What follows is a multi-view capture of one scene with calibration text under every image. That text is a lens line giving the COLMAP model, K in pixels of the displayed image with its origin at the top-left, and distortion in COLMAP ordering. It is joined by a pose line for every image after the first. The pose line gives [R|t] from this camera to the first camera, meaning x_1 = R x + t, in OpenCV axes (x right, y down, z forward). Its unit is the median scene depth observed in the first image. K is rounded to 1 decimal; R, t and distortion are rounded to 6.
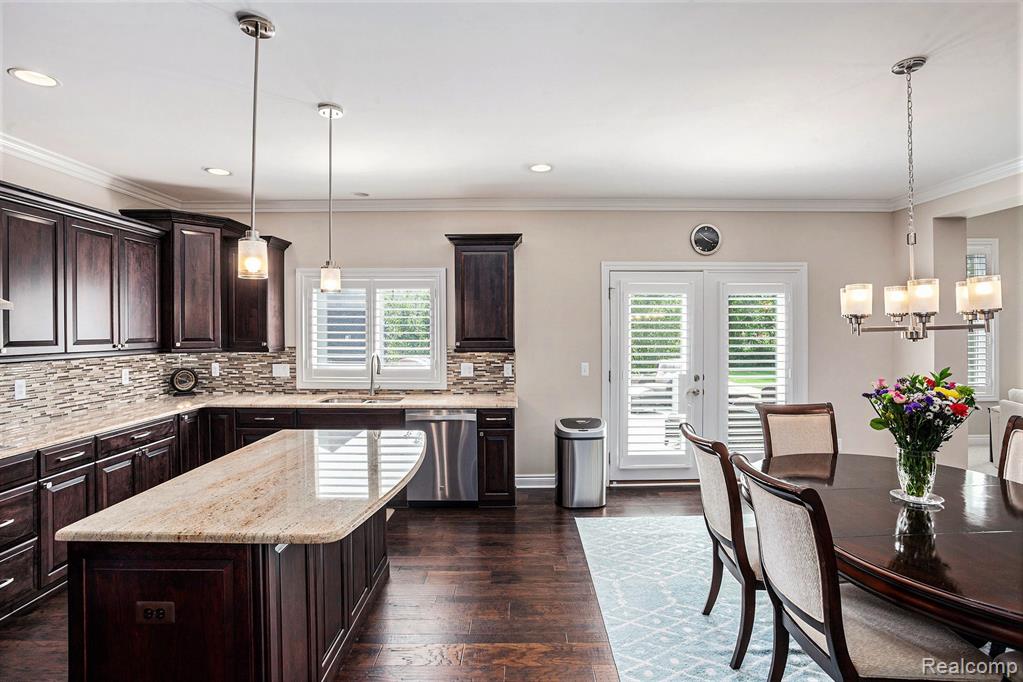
lens RADIAL K [[508.9, 0, 512.4], [0, 508.9, 333.7], [0, 0, 1]] dist [0.005556, 0.005884]
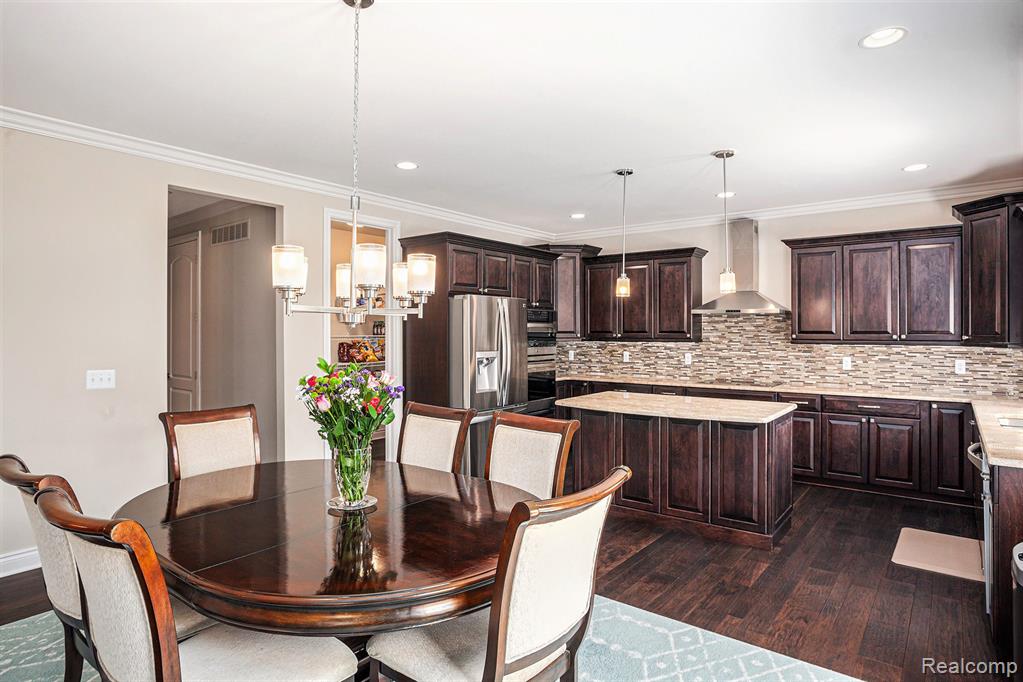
lens RADIAL K [[562.0, 0, 514.2], [0, 562.0, 336.0], [0, 0, 1]] dist [0.001298, 0.000275]
pose [[-0.640819, 0.005581, -0.767672, 0.793403], [-0.004005, 0.999936, 0.010612, 0.009949], [0.767682, 0.009875, -0.640755, 1.069021]]
